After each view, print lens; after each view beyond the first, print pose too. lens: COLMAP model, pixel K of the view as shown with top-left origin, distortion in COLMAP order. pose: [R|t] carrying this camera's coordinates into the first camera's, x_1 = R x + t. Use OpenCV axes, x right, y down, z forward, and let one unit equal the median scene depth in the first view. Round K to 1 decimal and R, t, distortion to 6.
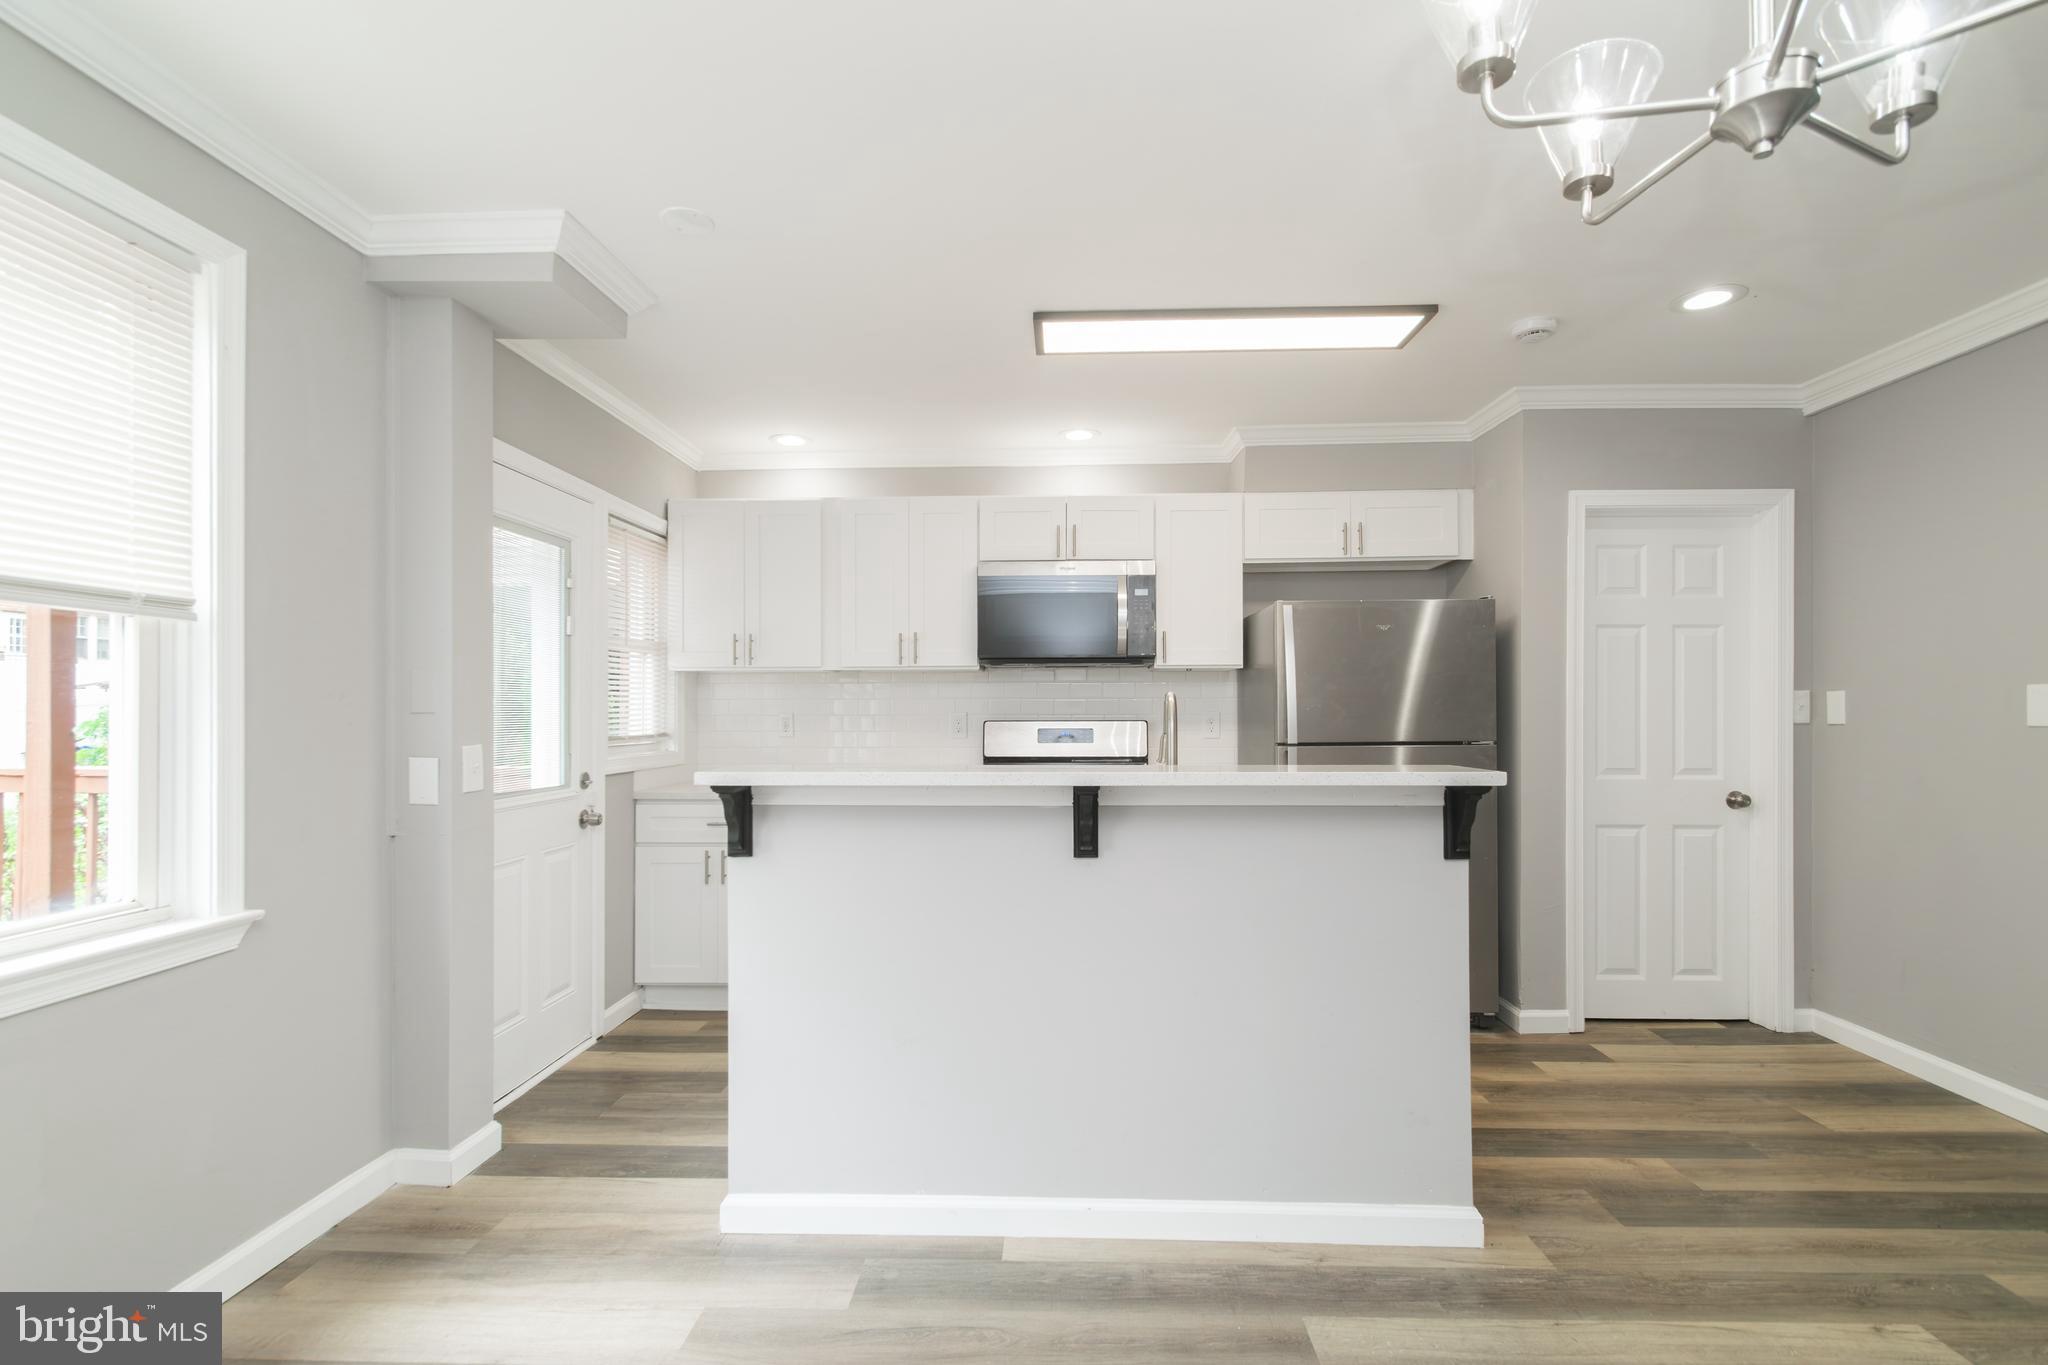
lens RADIAL K [[949.9, 0, 1028.4], [0, 949.9, 710.3], [0, 0, 1]] dist [-0.000292, -0.002797]
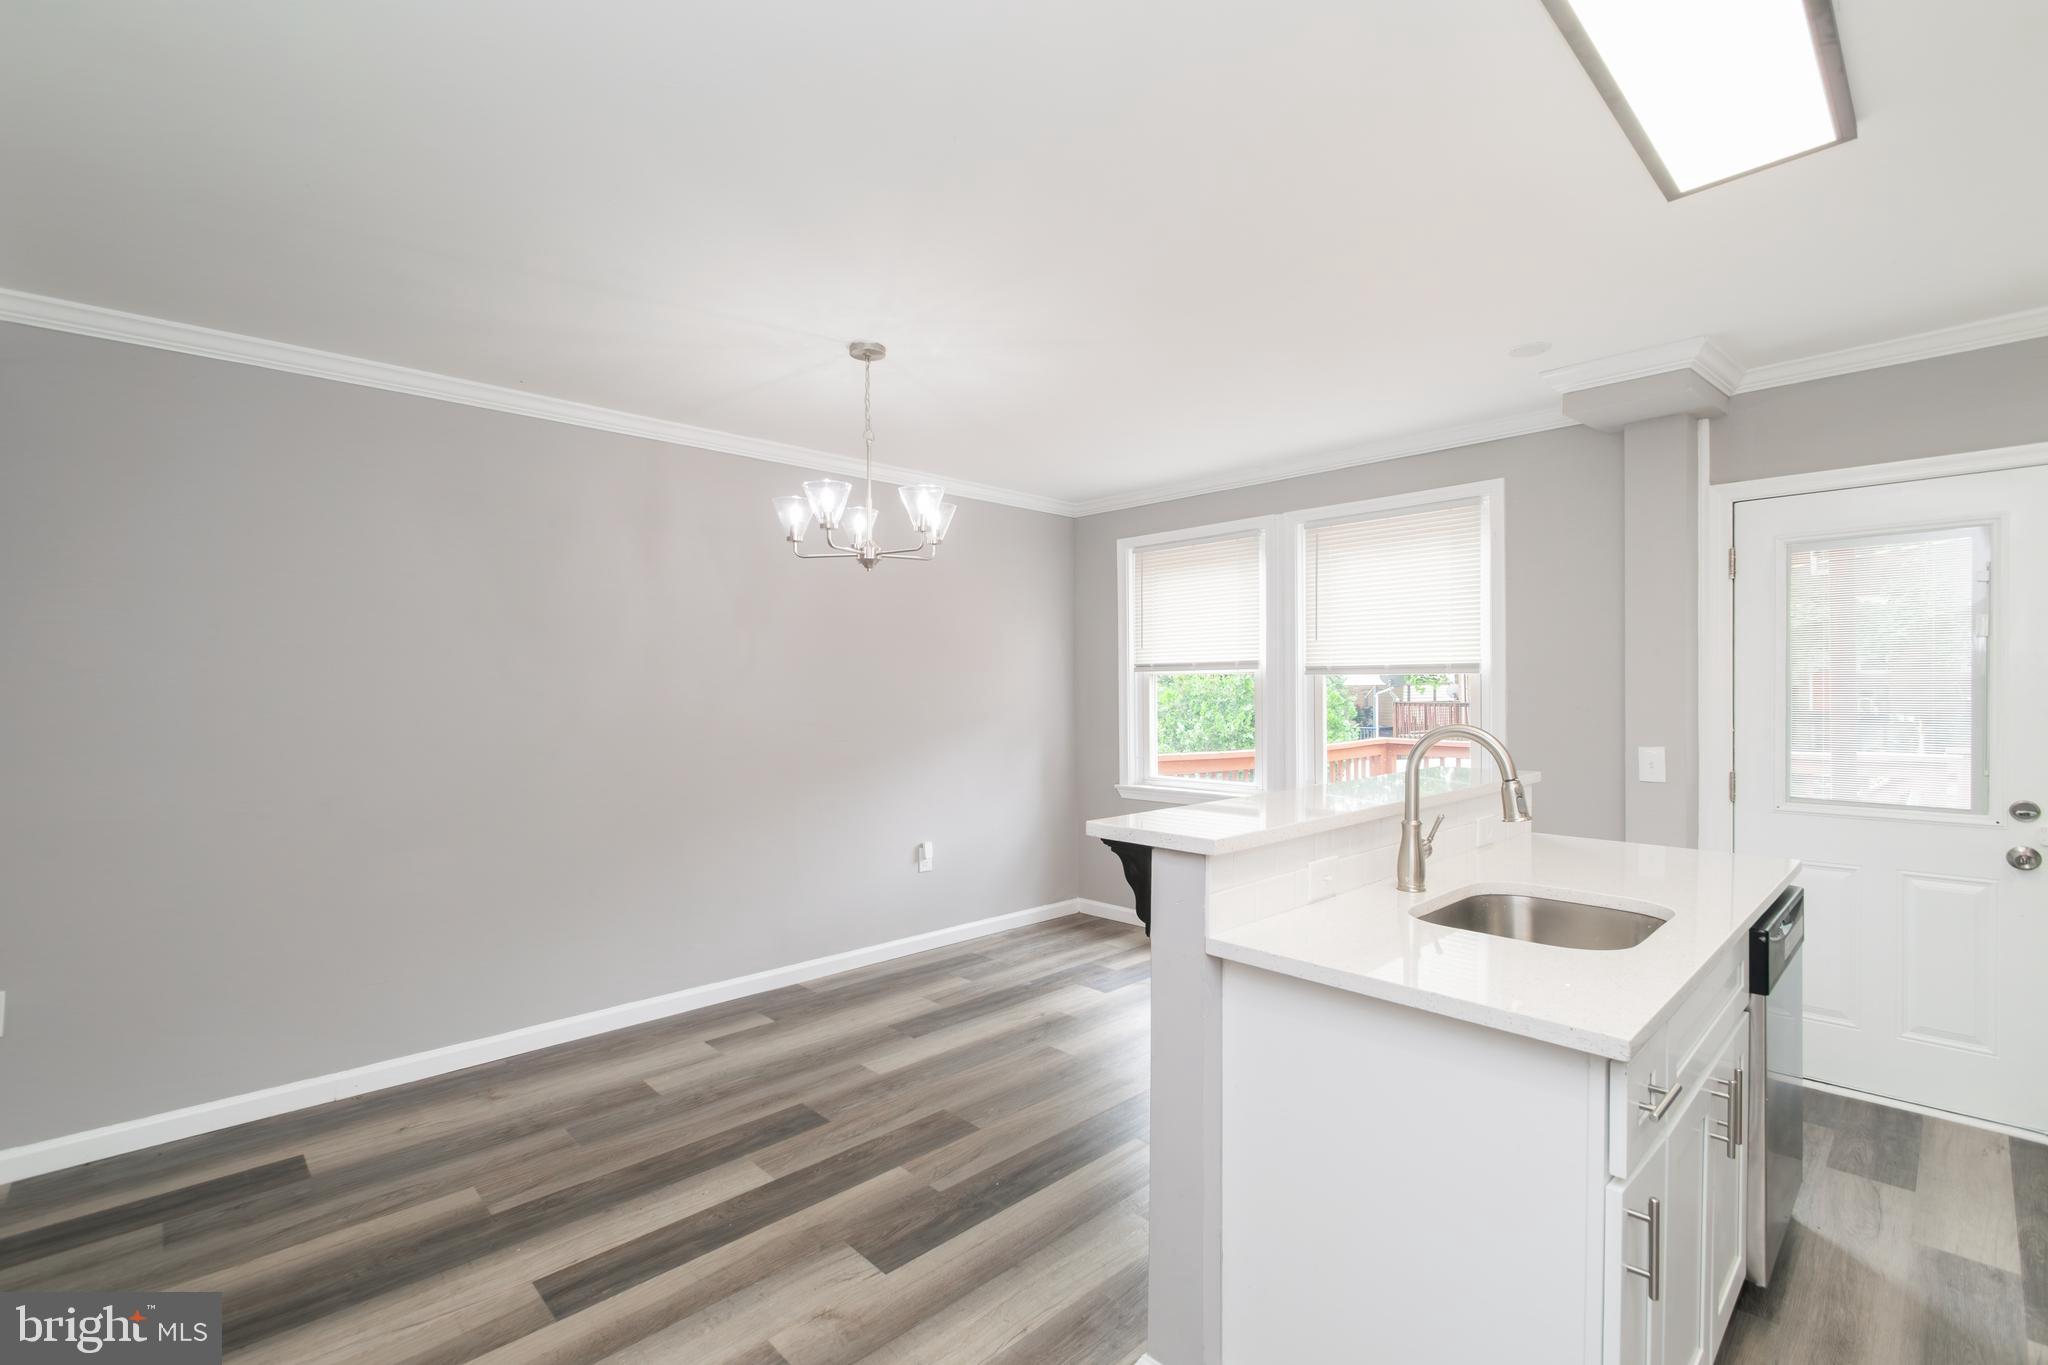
lens RADIAL K [[900.7, 0, 1008.6], [0, 900.7, 692.3], [0, 0, 1]] dist [0.006809, -0.006075]
pose [[-0.704266, 0.008842, -0.709881, 0.688102], [0.008711, 0.999955, 0.003813, -0.037714], [0.709883, -0.003498, -0.704311, 0.914192]]
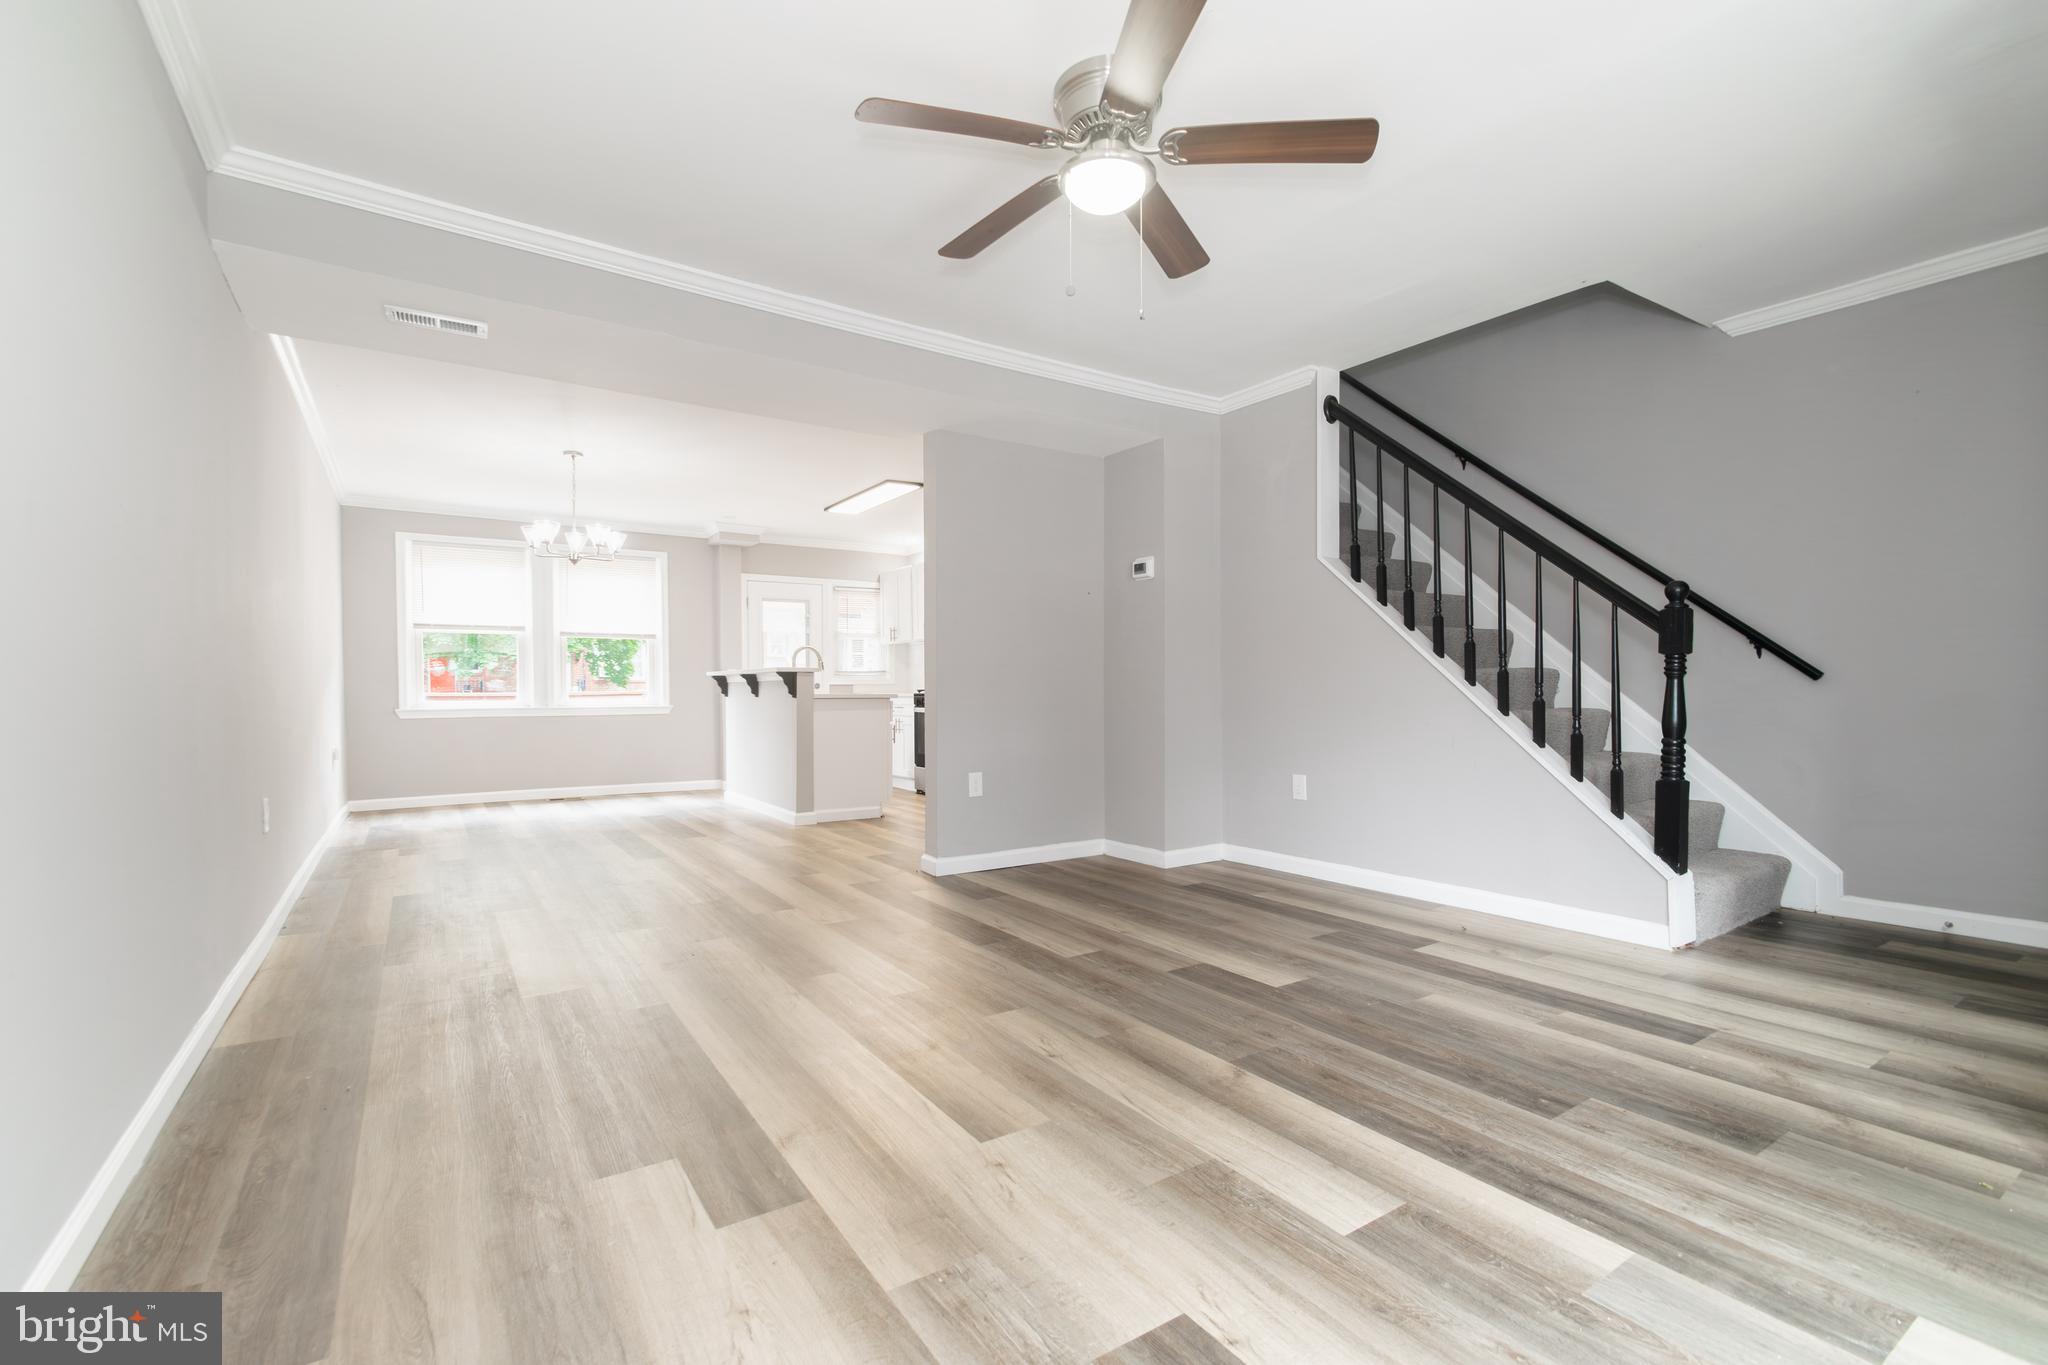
lens RADIAL K [[900.7, 0, 1014.4], [0, 900.7, 700.8], [0, 0, 1]] dist [0.006809, -0.006075]
pose [[0.578155, 0.008748, -0.815880, 1.991741], [0.005886, 0.999872, 0.014892, 0.080347], [0.815906, -0.013412, 0.578029, -0.050733]]
